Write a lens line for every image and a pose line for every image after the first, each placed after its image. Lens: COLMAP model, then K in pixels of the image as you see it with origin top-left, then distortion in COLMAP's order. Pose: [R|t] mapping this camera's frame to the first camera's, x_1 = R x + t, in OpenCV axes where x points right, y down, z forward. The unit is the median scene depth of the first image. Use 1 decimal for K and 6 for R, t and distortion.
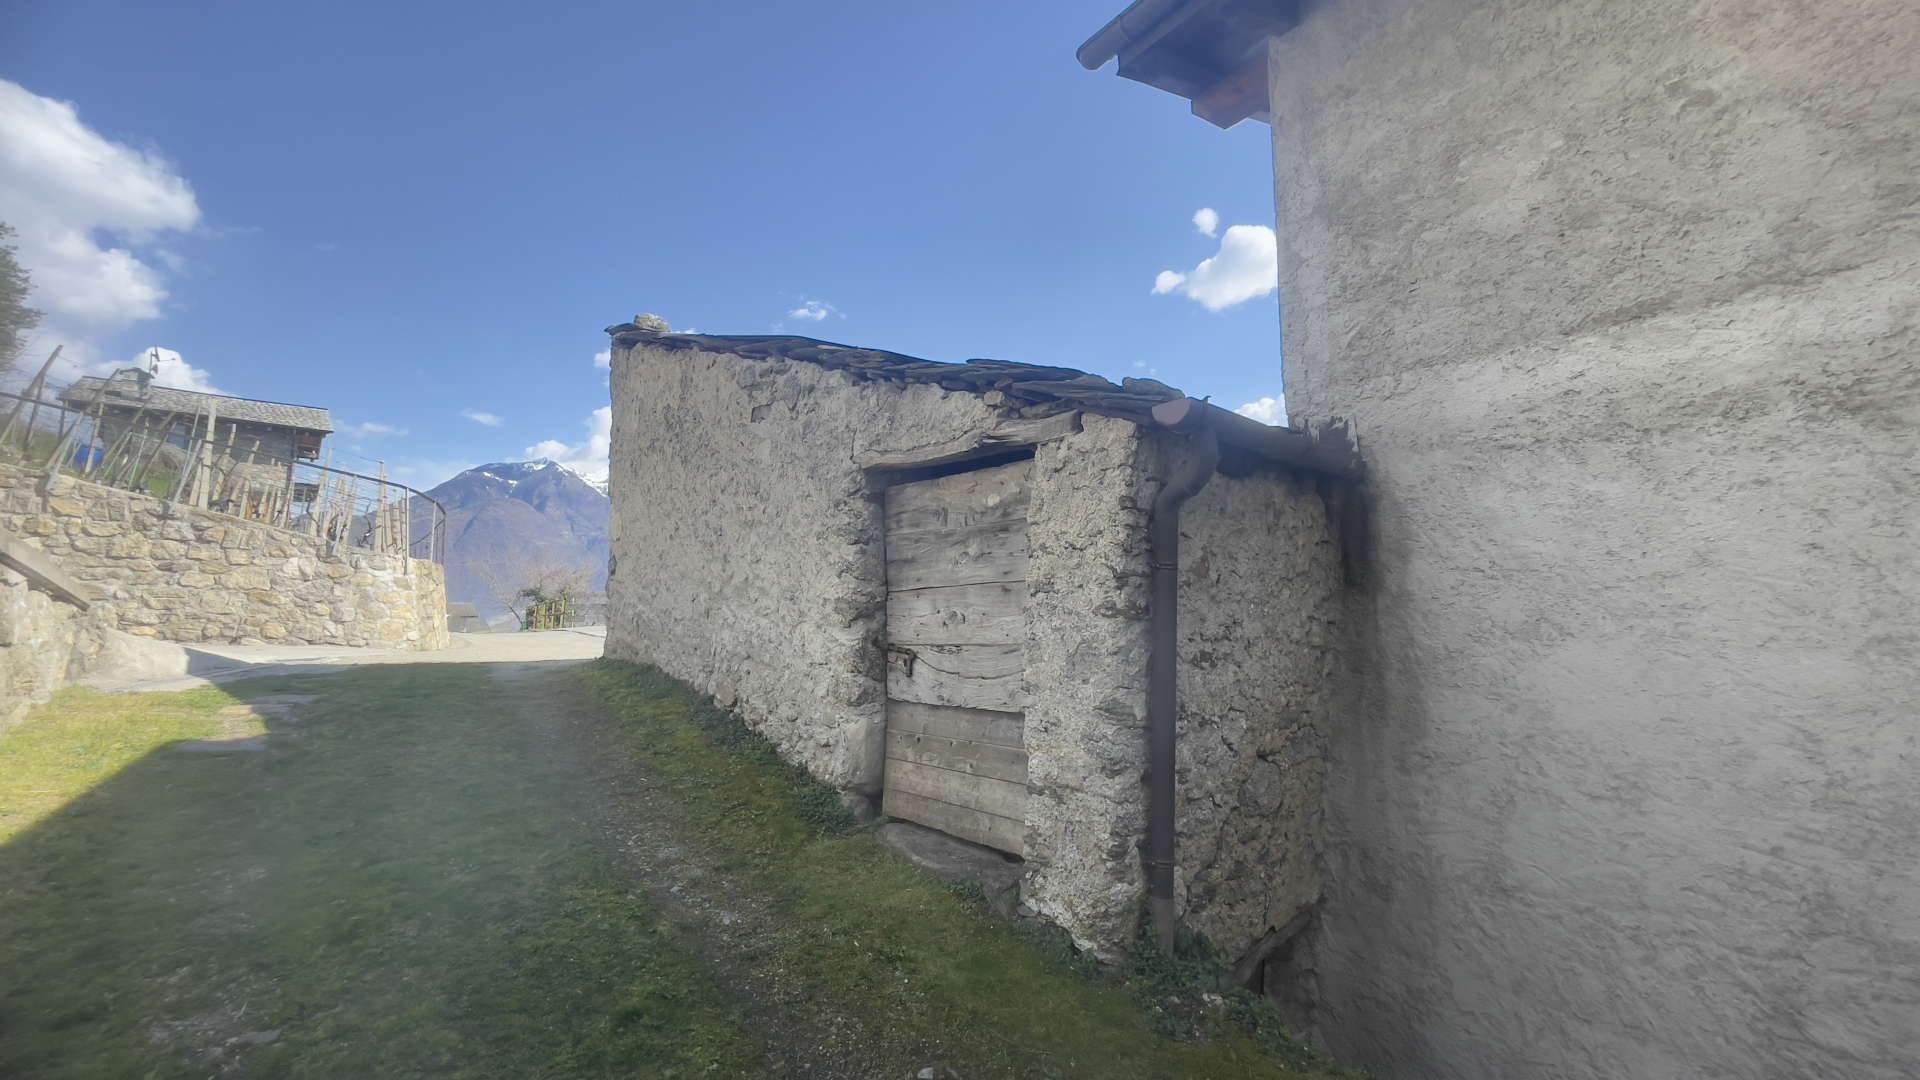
lens RADIAL K [[757.8, 0, 953.8], [0, 757.8, 551.9], [0, 0, 1]] dist [-0.014454, 0.005050]
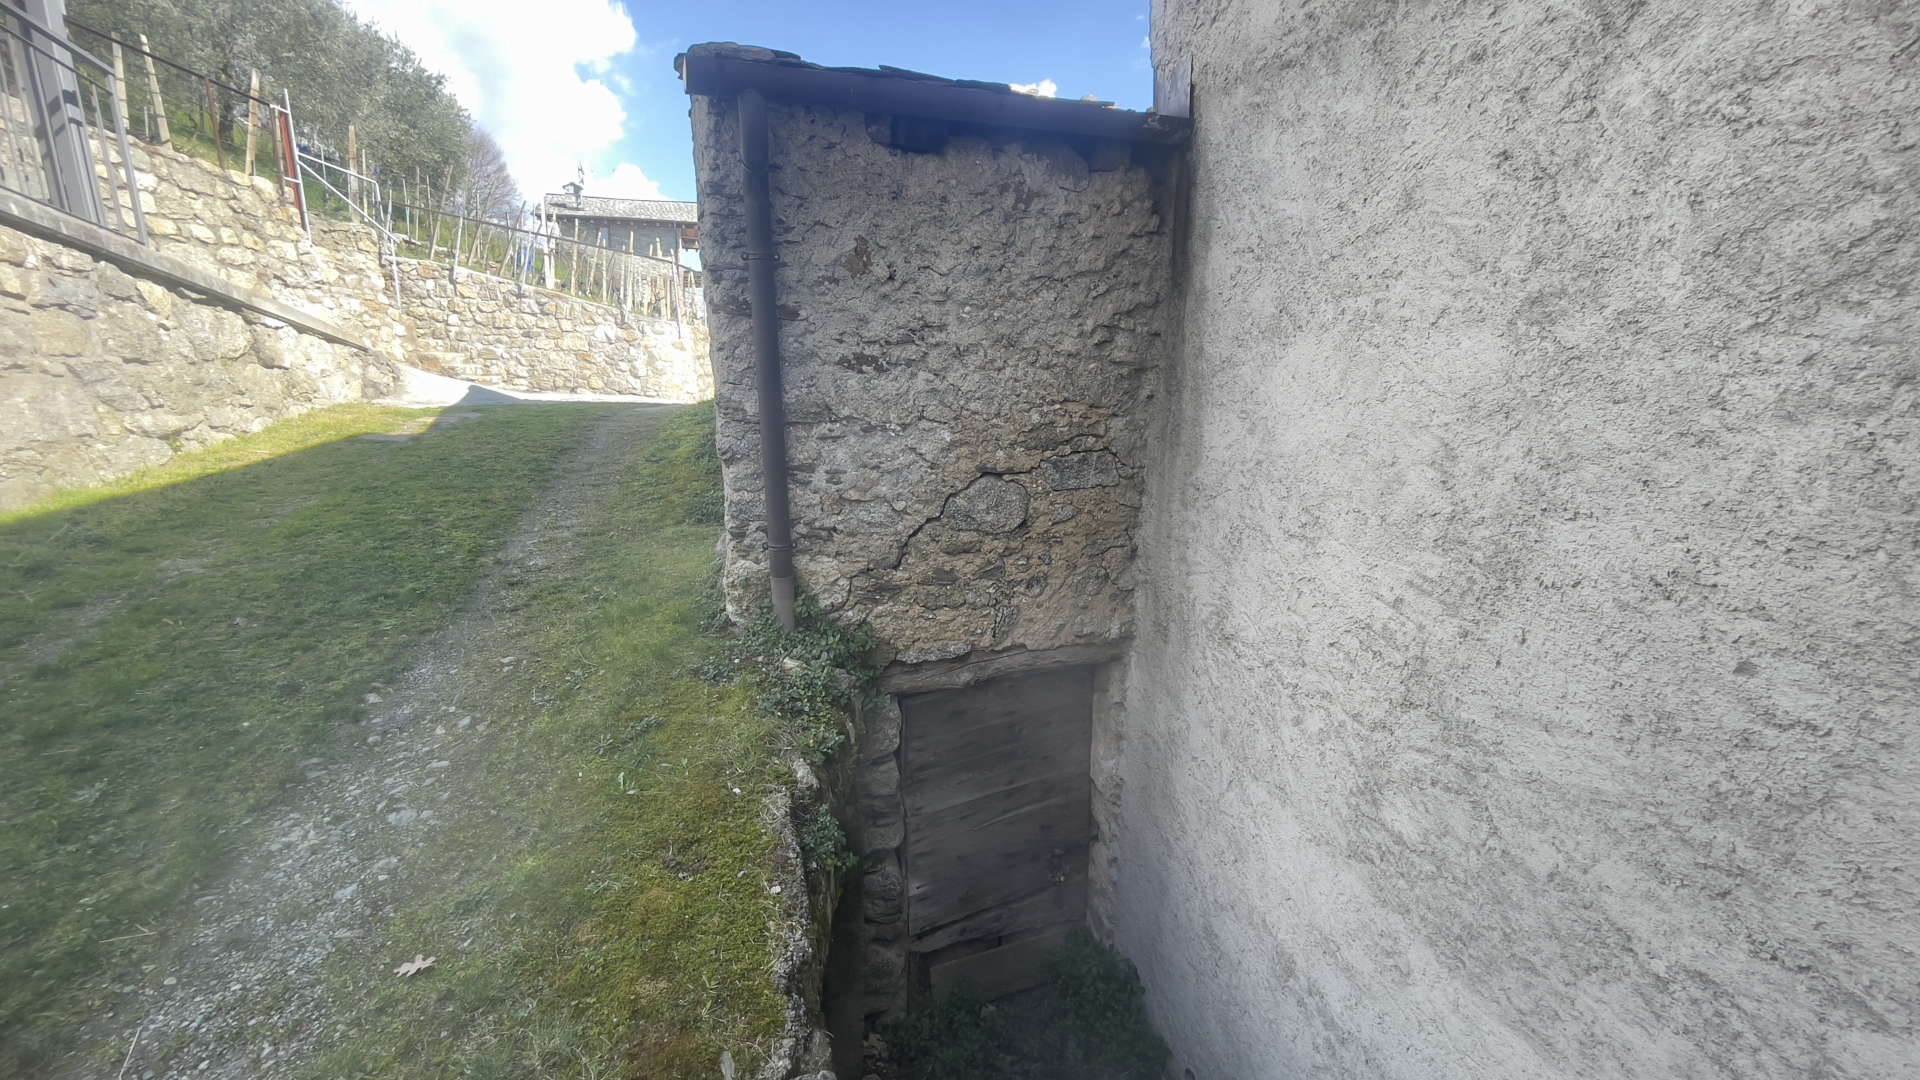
lens RADIAL K [[757.8, 0, 959.8], [0, 757.8, 538.7], [0, 0, 1]] dist [-0.014454, 0.005050]
pose [[0.909486, 0.087613, -0.406398, 0.769295], [0.028026, 0.962397, 0.270197, 0.090709], [0.414789, -0.257130, 0.872831, 0.129761]]
